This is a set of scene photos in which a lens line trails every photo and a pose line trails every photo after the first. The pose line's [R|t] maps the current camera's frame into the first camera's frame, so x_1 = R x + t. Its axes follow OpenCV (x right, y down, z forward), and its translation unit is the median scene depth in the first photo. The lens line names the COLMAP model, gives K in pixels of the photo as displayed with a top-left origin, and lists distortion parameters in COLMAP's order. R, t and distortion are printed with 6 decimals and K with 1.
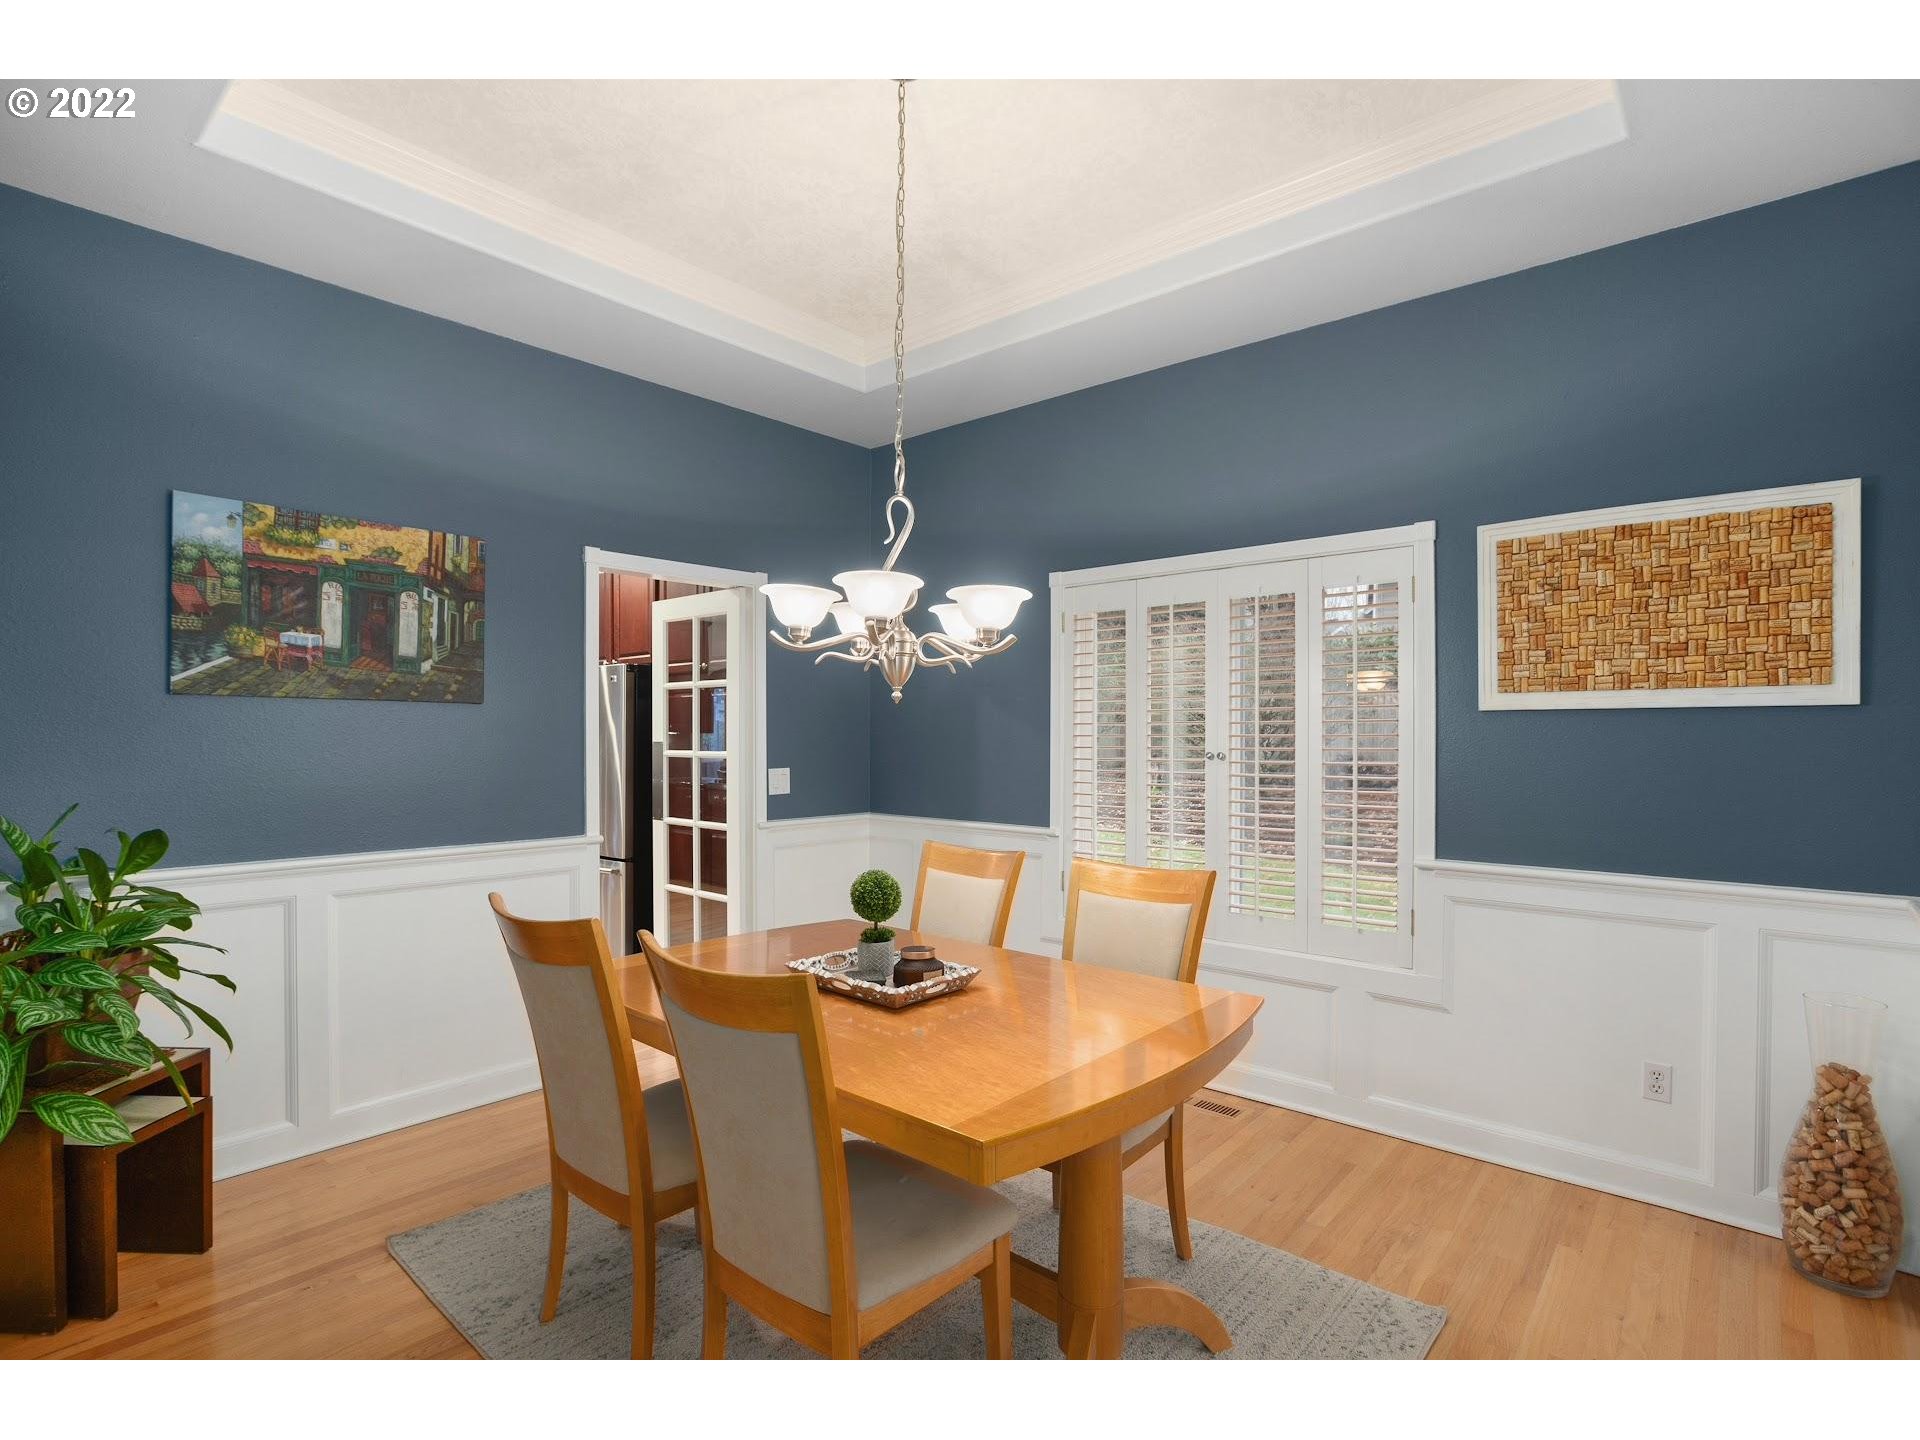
lens RADIAL K [[944.1, 0, 959.9], [0, 944.1, 739.6], [0, 0, 1]] dist [-0.027971, 0.007603]
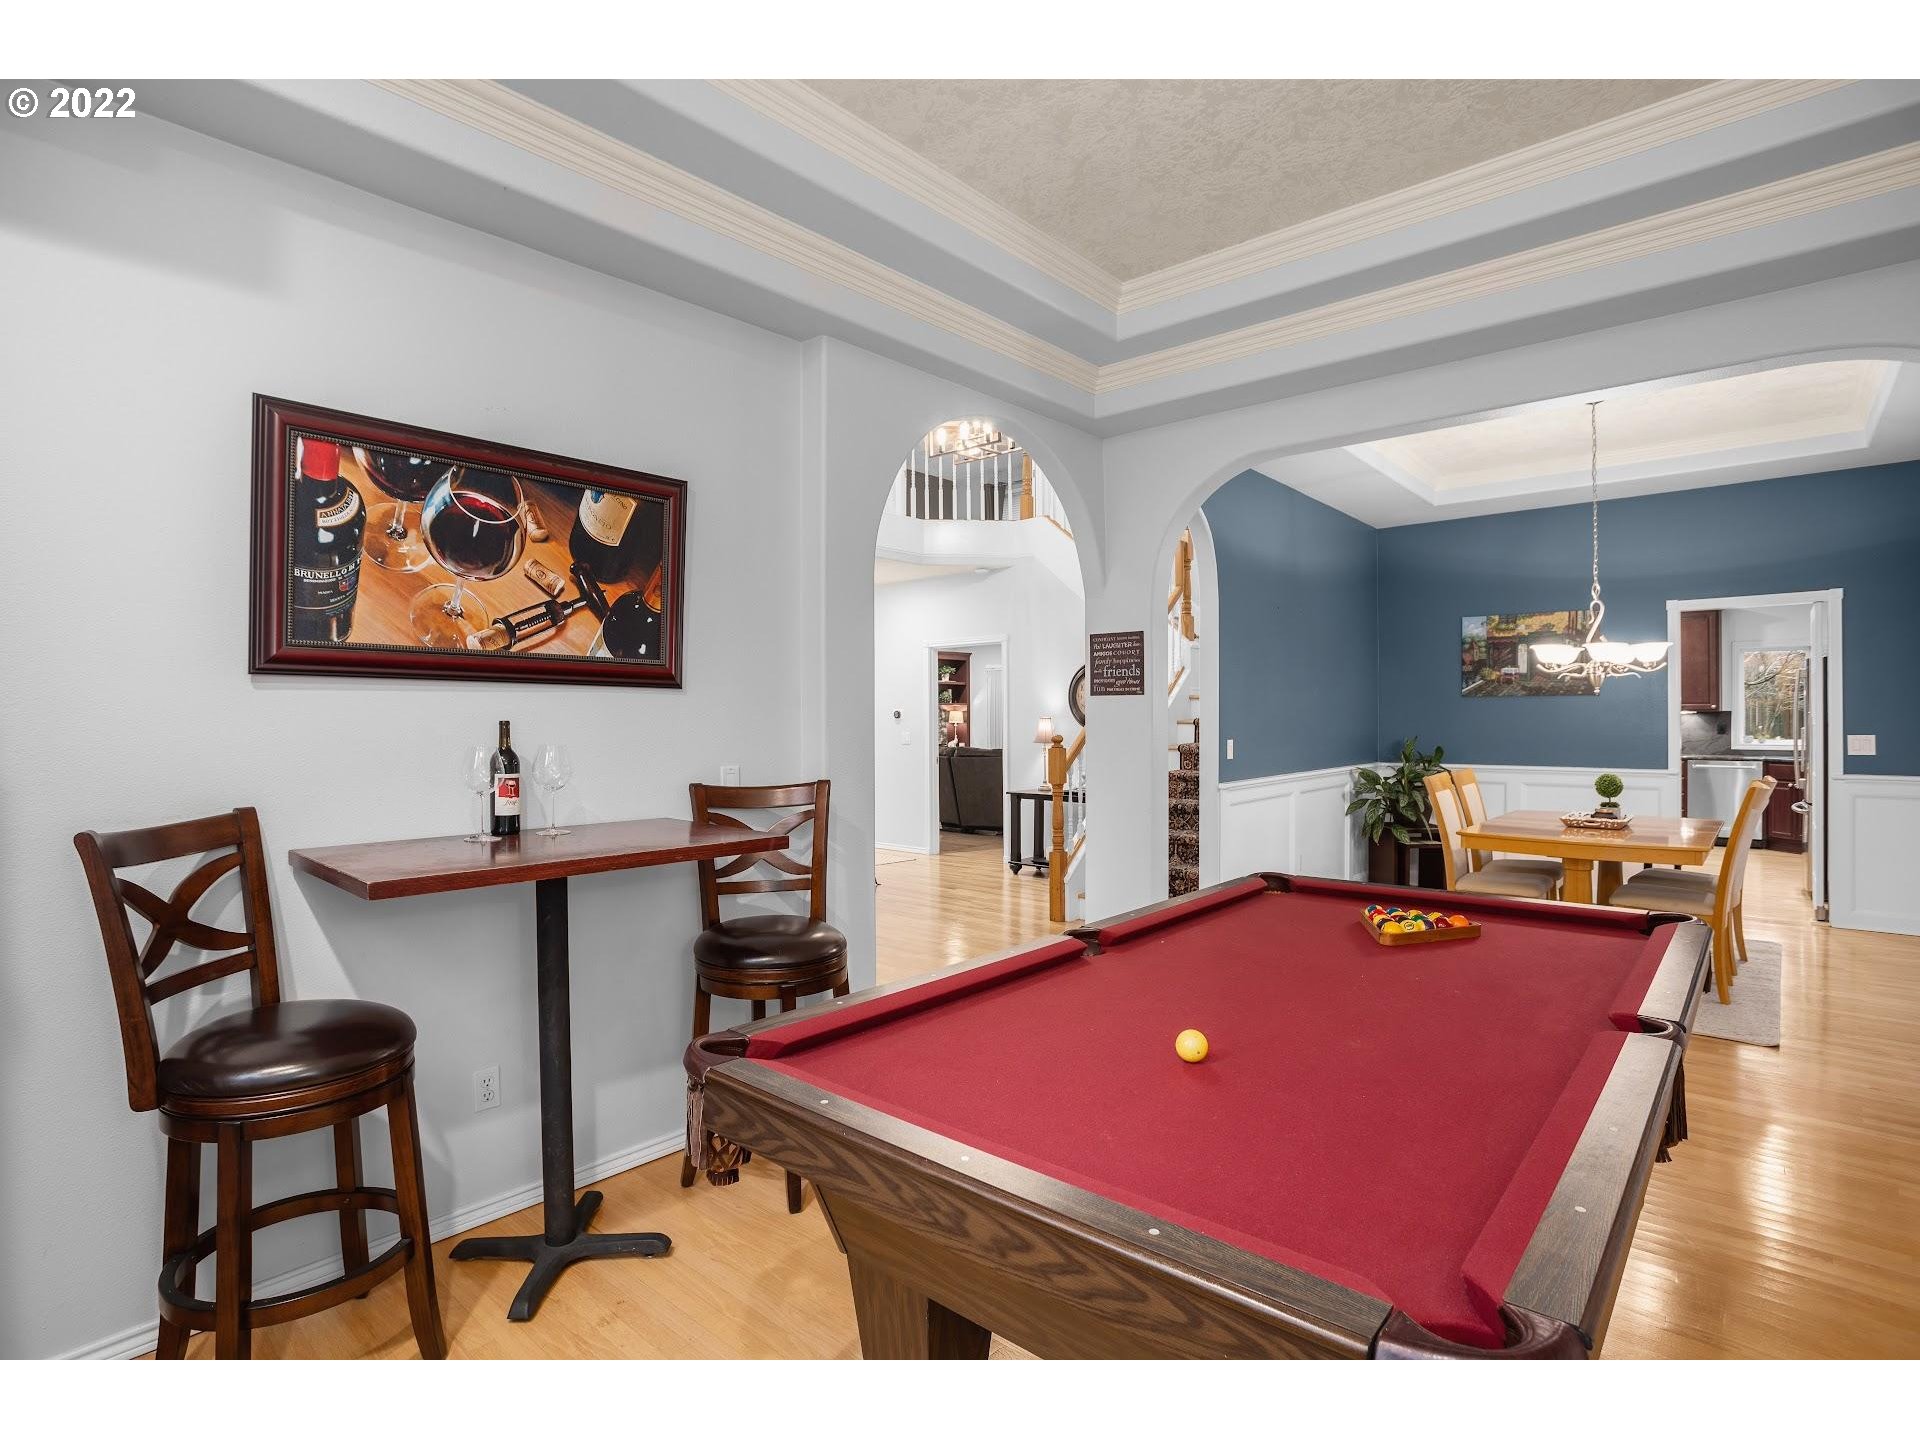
lens RADIAL K [[944.1, 0, 960.0], [0, 944.1, 718.4], [0, 0, 1]] dist [-0.027971, 0.007603]
pose [[0.009286, -0.002603, -0.999953, 1.638721], [-0.000079, 0.999997, -0.002604, 0.016324], [0.999957, 0.000103, 0.009286, -0.388708]]
